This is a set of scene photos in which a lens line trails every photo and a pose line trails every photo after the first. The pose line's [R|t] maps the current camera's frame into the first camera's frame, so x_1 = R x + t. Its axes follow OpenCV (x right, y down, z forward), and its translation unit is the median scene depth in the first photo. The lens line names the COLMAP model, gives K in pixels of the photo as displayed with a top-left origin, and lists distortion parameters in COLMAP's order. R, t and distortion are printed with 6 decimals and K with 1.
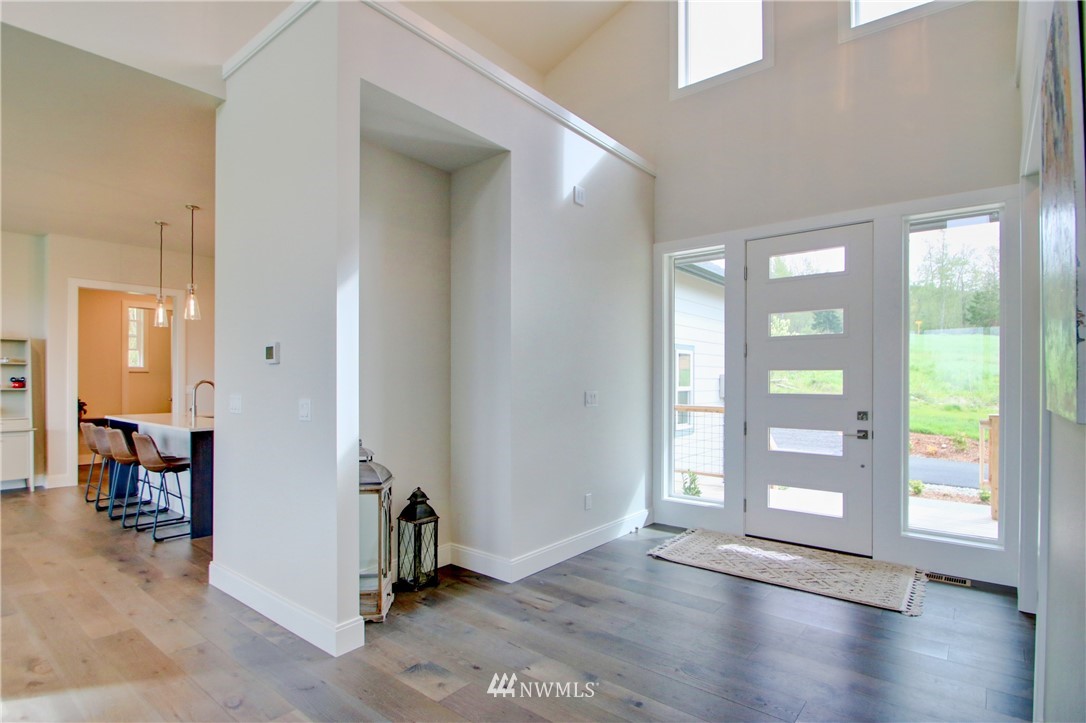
lens RADIAL K [[571.6, 0, 568.2], [0, 571.6, 373.7], [0, 0, 1]] dist [-0.025804, -0.002287]
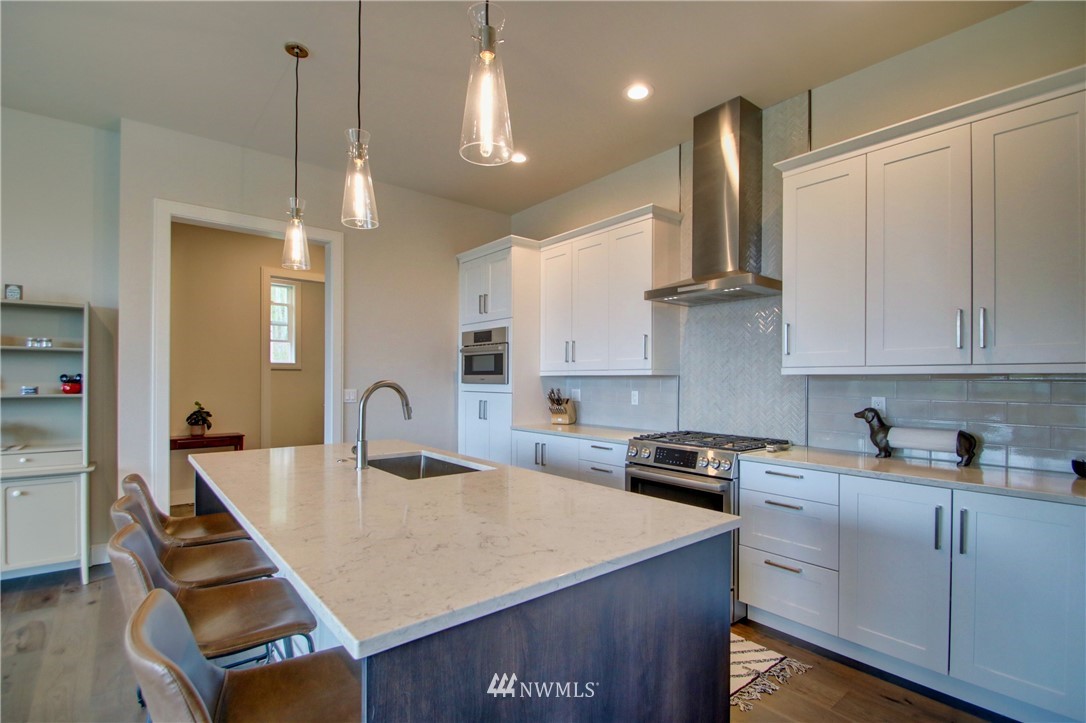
lens RADIAL K [[507.4, 0, 531.9], [0, 507.4, 379.8], [0, 0, 1]] dist [-0.003347, -0.001838]
pose [[0.973333, 0.004594, -0.229350, -0.417572], [-0.002998, 0.999969, 0.007308, 0.006810], [0.229376, -0.006425, 0.973317, 0.609316]]
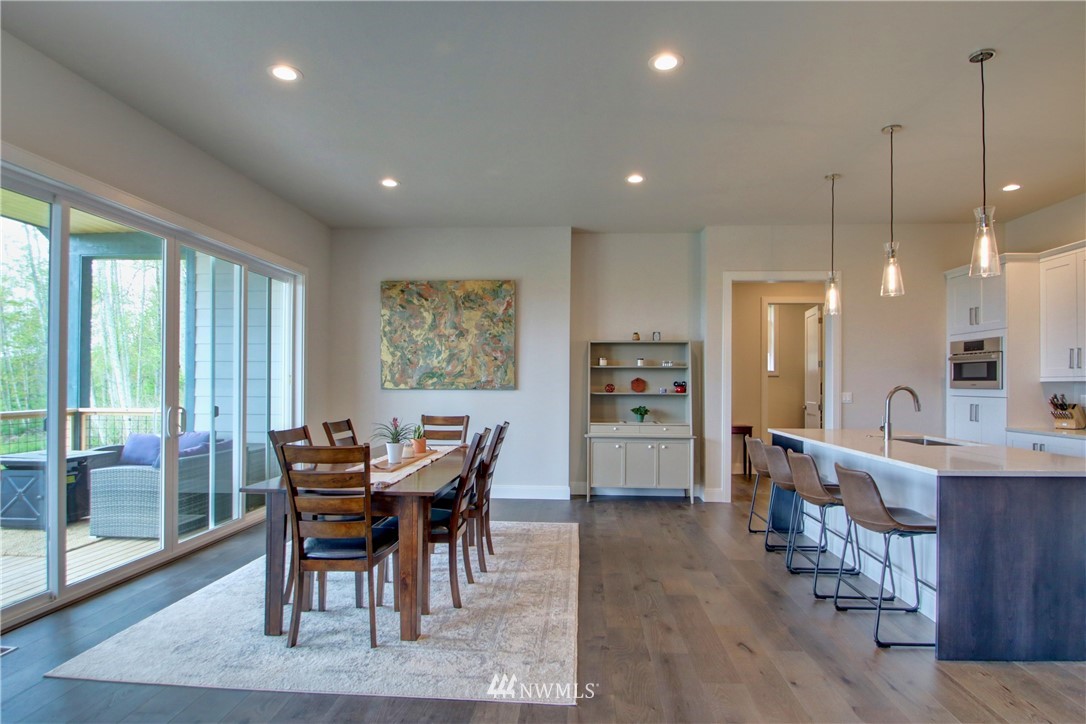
lens RADIAL K [[571.6, 0, 547.0], [0, 571.6, 380.4], [0, 0, 1]] dist [-0.025804, -0.002287]
pose [[0.569755, -0.000044, -0.821815, -0.309288], [0.000122, 1.000000, 0.000031, 0.004420], [0.821815, -0.000118, 0.569755, 0.248279]]
